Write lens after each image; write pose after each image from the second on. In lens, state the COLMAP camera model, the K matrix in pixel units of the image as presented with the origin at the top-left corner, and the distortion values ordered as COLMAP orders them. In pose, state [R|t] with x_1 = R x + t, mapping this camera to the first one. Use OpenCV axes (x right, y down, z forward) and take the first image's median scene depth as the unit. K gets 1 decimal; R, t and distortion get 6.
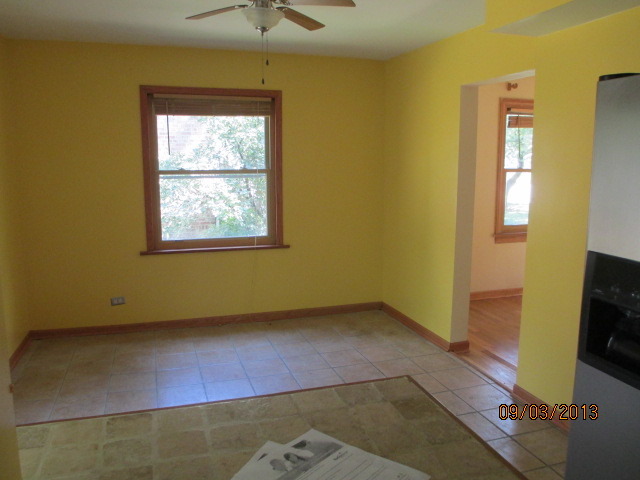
lens RADIAL K [[525.9, 0, 320.0], [0, 525.9, 240.0], [0, 0, 1]] dist [-0.056673, 0.002846]
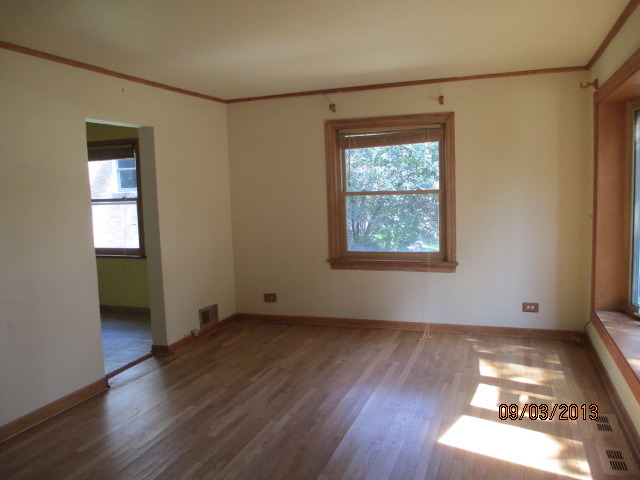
lens RADIAL K [[525.9, 0, 320.0], [0, 525.9, 240.0], [0, 0, 1]] dist [-0.056673, 0.002846]
pose [[0.795172, 0.038114, -0.605184, 0.910994], [-0.061045, 0.997984, -0.017356, -0.029694], [0.603303, 0.050745, 0.795896, 0.207522]]
